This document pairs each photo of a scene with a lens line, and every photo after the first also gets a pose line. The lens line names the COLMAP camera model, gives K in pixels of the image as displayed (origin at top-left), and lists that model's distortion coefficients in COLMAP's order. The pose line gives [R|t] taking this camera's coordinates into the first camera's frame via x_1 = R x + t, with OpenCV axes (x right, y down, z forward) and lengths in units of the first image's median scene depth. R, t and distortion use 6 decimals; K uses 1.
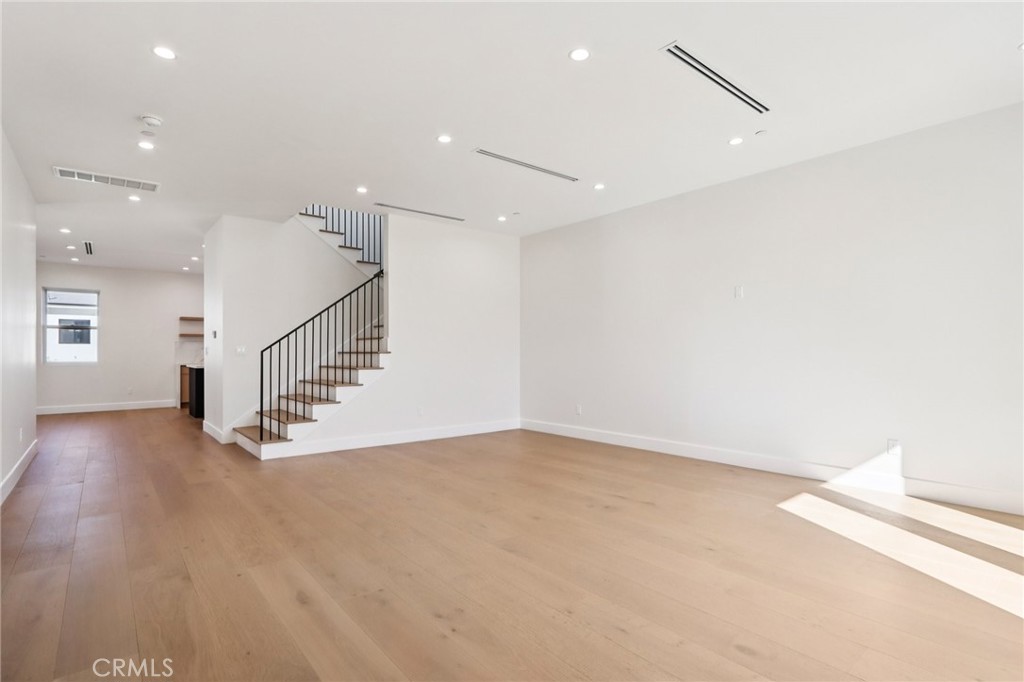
lens RADIAL K [[502.1, 0, 507.9], [0, 502.1, 347.7], [0, 0, 1]] dist [-0.017173, 0.000401]
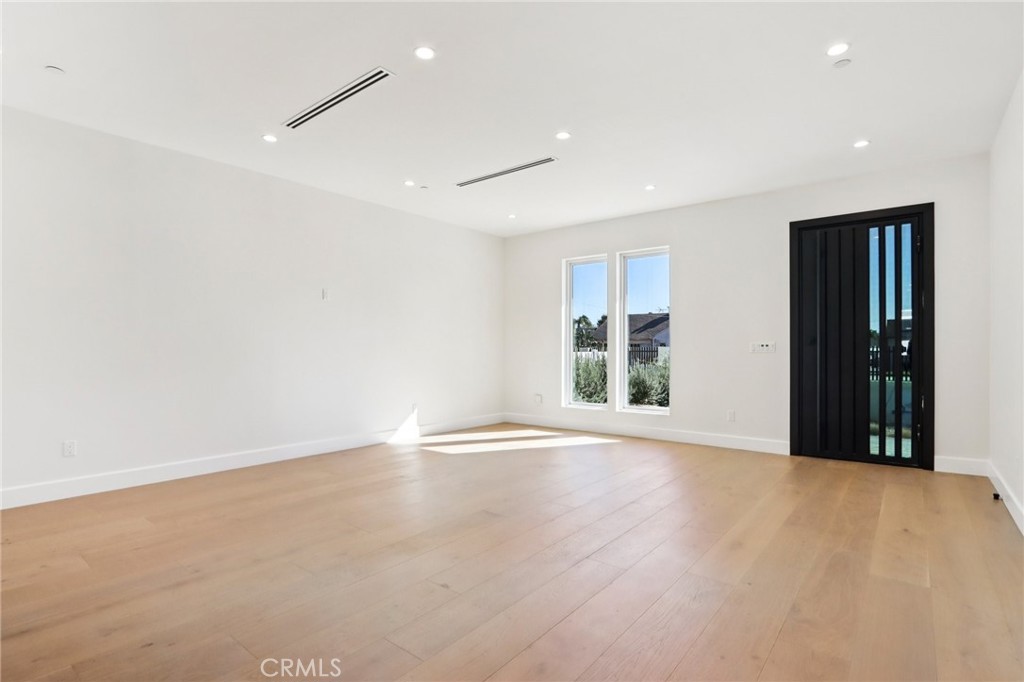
lens RADIAL K [[502.1, 0, 507.9], [0, 502.1, 347.7], [0, 0, 1]] dist [-0.017173, 0.000401]
pose [[-0.202091, 0.006283, 0.979347, -0.869546], [-0.005448, 0.999957, -0.007539, 0.014732], [-0.979352, -0.006859, -0.202048, 1.040248]]
